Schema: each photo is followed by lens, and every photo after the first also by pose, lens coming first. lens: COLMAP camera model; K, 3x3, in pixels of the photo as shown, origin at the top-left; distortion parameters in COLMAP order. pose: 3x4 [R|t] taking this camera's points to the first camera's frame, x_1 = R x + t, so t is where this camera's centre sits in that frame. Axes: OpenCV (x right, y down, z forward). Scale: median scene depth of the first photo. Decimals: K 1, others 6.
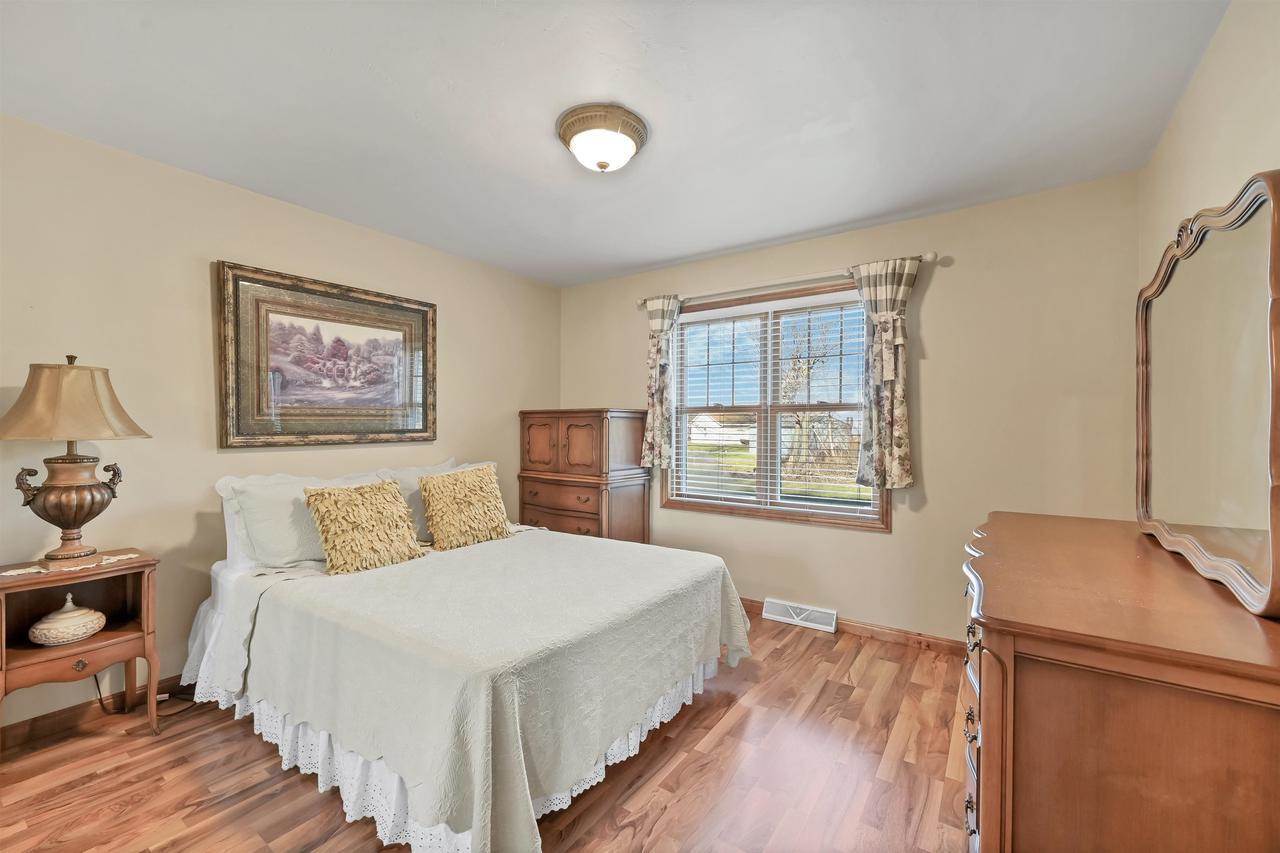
lens RADIAL K [[511.4, 0, 643.8], [0, 511.4, 423.8], [0, 0, 1]] dist [0.000361, 0.000093]
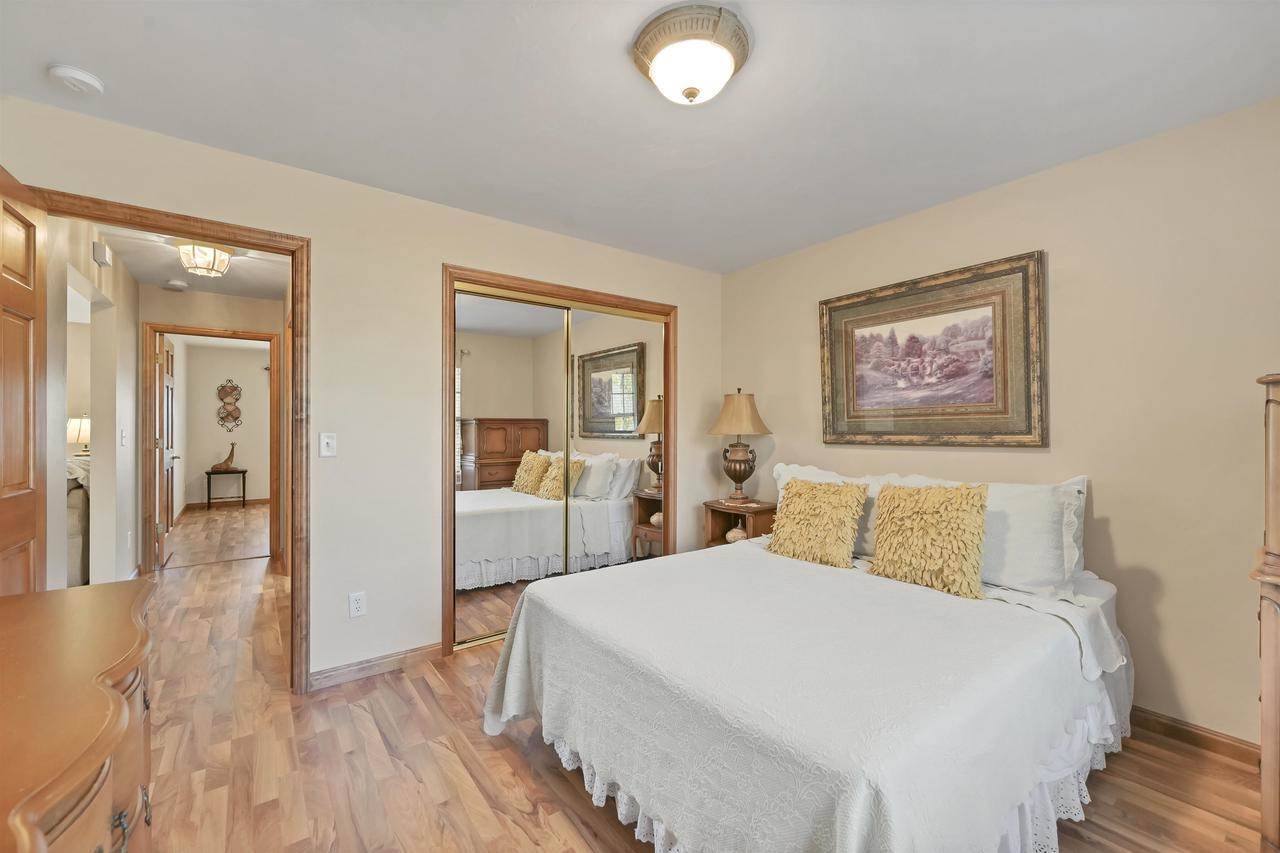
lens RADIAL K [[511.4, 0, 643.8], [0, 511.4, 423.8], [0, 0, 1]] dist [0.000361, 0.000093]
pose [[-0.295726, -0.004856, -0.955260, 0.476379], [0.007503, 0.999944, -0.007405, 0.002652], [0.955243, -0.009357, -0.295673, 0.803812]]
